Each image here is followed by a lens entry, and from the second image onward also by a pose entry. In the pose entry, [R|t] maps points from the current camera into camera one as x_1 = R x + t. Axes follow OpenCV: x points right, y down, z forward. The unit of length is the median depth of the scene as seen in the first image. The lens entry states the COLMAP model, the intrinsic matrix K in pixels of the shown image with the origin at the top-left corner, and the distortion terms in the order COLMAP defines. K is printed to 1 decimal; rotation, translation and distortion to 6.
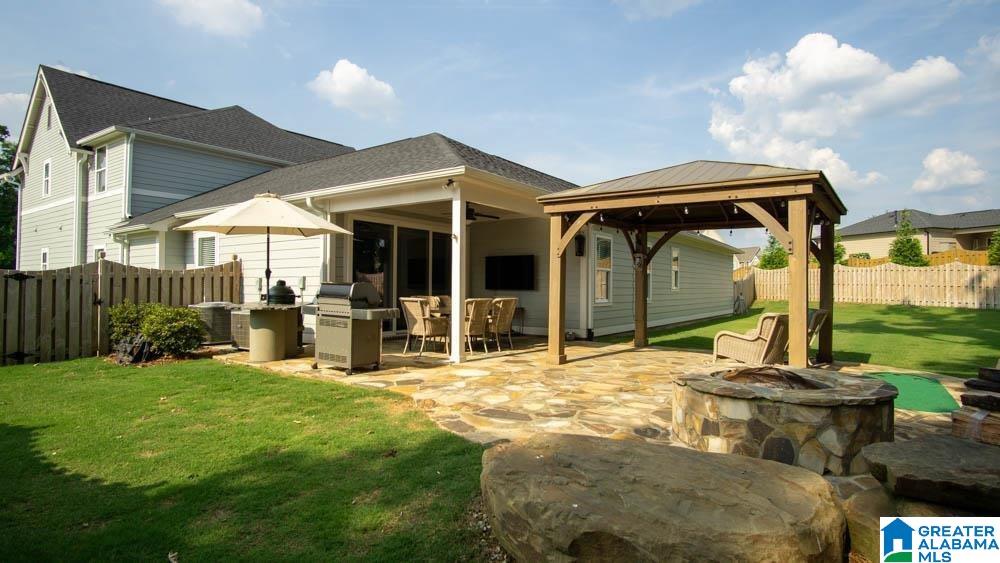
lens RADIAL K [[524.9, 0, 495.3], [0, 524.9, 281.1], [0, 0, 1]] dist [-0.005844, -0.001037]
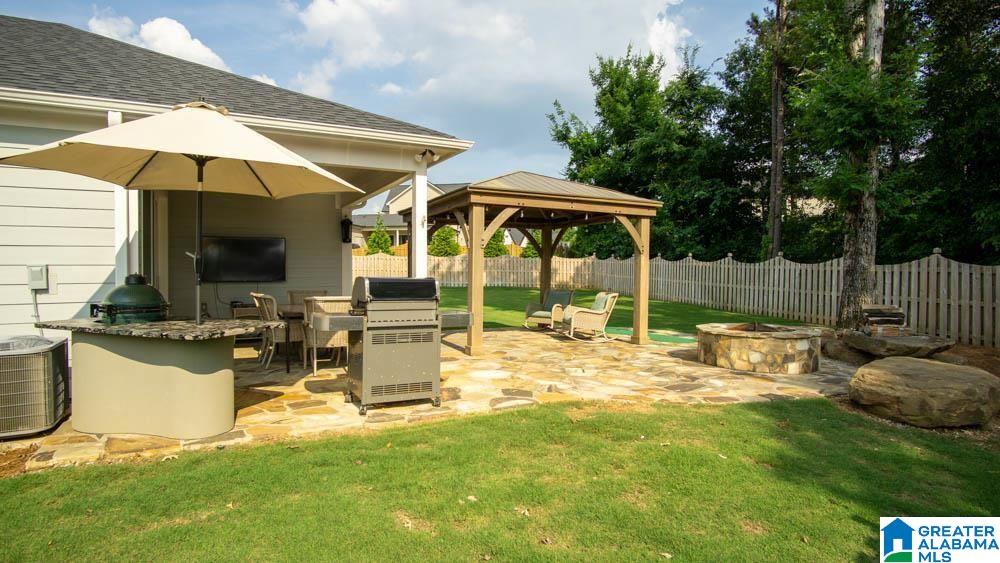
lens RADIAL K [[524.9, 0, 495.0], [0, 524.9, 279.0], [0, 0, 1]] dist [-0.005844, -0.001037]
pose [[0.456568, -0.018973, 0.889486, -0.869800], [-0.000578, 0.999766, 0.021622, -0.010208], [-0.889688, -0.010386, 0.456451, 0.602735]]
